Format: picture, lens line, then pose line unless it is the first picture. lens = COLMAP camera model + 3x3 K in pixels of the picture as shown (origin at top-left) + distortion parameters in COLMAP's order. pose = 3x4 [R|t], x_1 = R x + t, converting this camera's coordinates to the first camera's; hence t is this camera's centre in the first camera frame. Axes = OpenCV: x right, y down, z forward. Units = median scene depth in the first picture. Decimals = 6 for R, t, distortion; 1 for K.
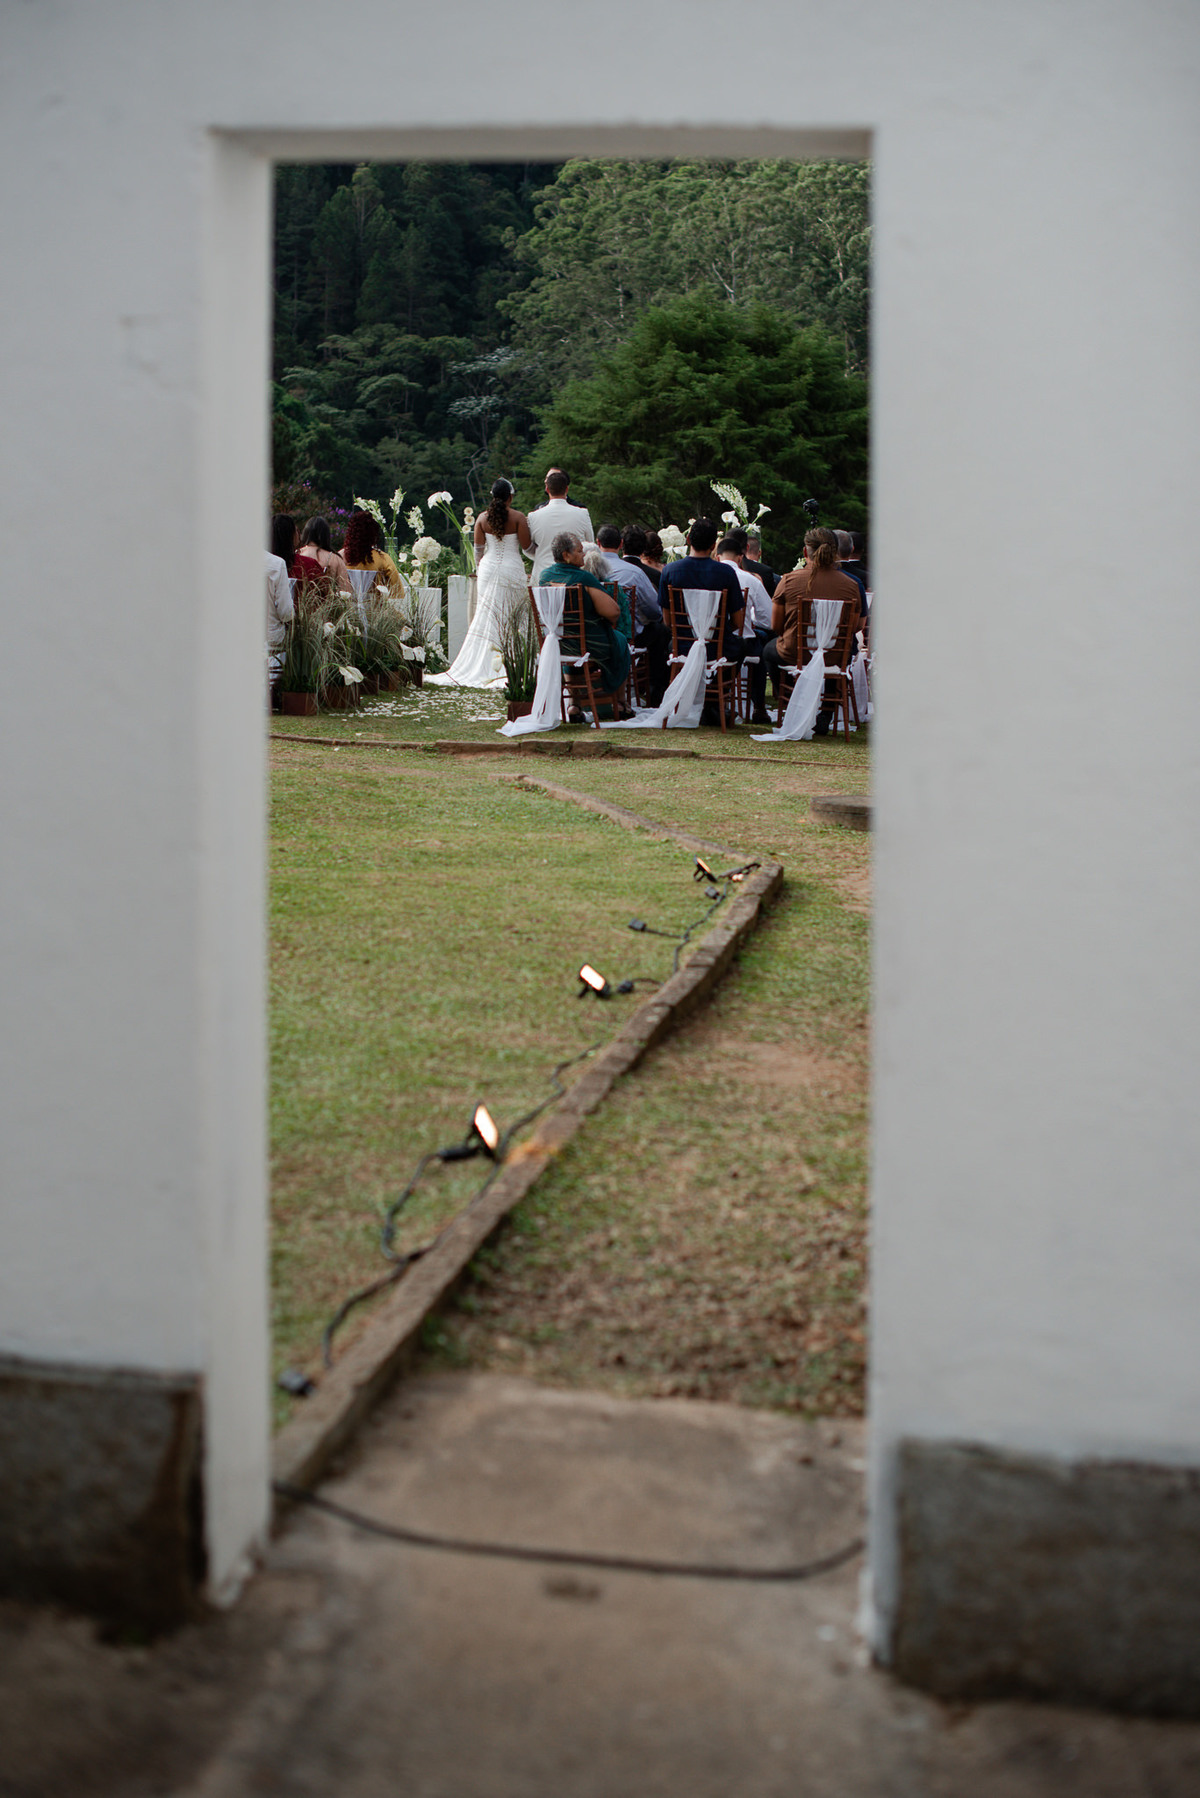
lens RADIAL K [[2575.3, 0, 600.1], [0, 2575.3, 899.6], [0, 0, 1]] dist [0.112305, 0.000000]
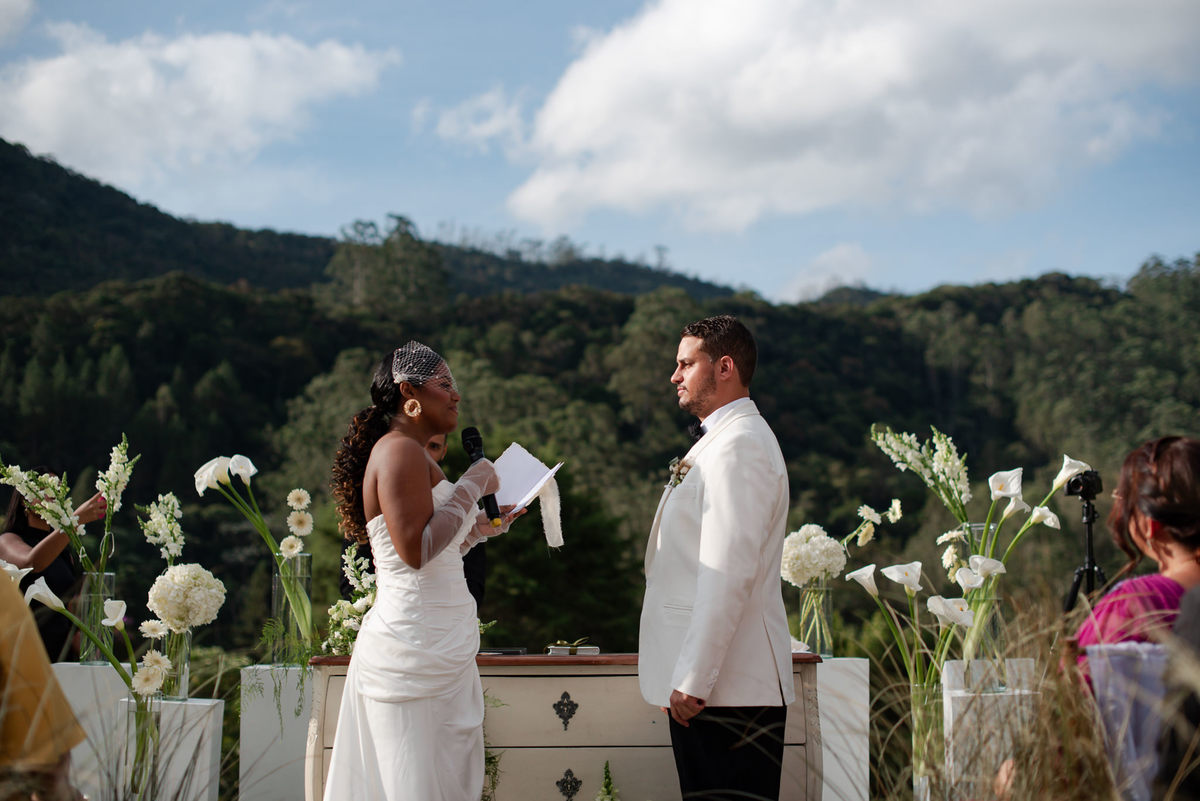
lens RADIAL K [[1718.8, 0, 600.9], [0, 1718.8, 401.3], [0, 0, 1]] dist [0.112305, 0.000000]
pose [[0.987474, 0.008822, 0.157537, -0.046254], [0.034633, 0.961967, -0.270960, -0.089091], [-0.153936, 0.273022, 0.949612, 0.723469]]
